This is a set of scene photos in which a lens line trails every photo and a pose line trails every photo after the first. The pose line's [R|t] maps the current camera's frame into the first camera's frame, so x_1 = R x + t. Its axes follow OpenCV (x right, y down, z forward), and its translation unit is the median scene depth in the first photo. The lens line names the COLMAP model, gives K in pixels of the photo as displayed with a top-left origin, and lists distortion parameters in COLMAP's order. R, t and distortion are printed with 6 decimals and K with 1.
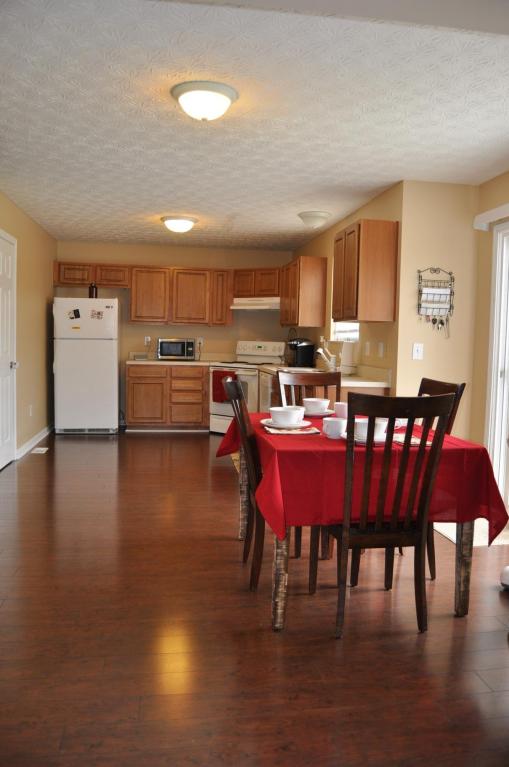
lens RADIAL K [[592.2, 0, 254.5], [0, 592.2, 383.5], [0, 0, 1]] dist [-0.056816, 0.001178]
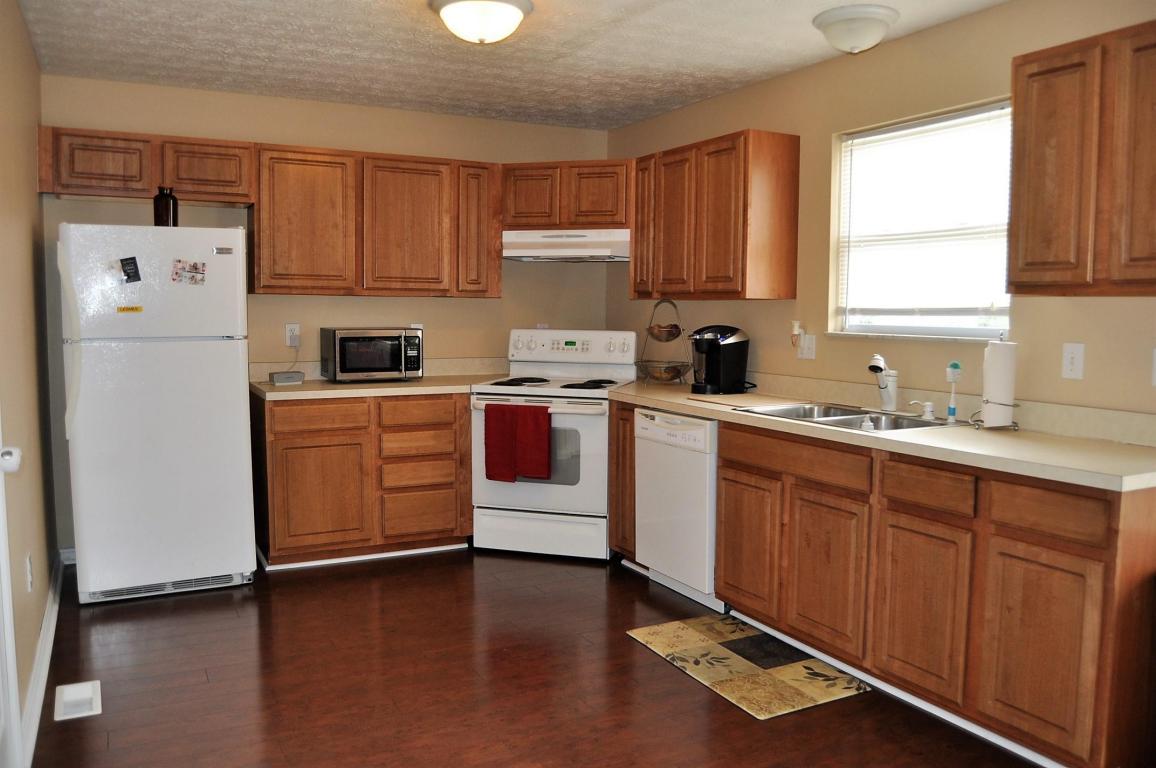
lens RADIAL K [[892.5, 0, 578.0], [0, 892.5, 384.0], [0, 0, 1]] dist [-0.056816, 0.001178]
pose [[0.950295, -0.041986, 0.308506, -0.196743], [0.036993, 0.999073, 0.022018, -0.047194], [-0.309145, -0.009511, 0.950967, 0.380763]]
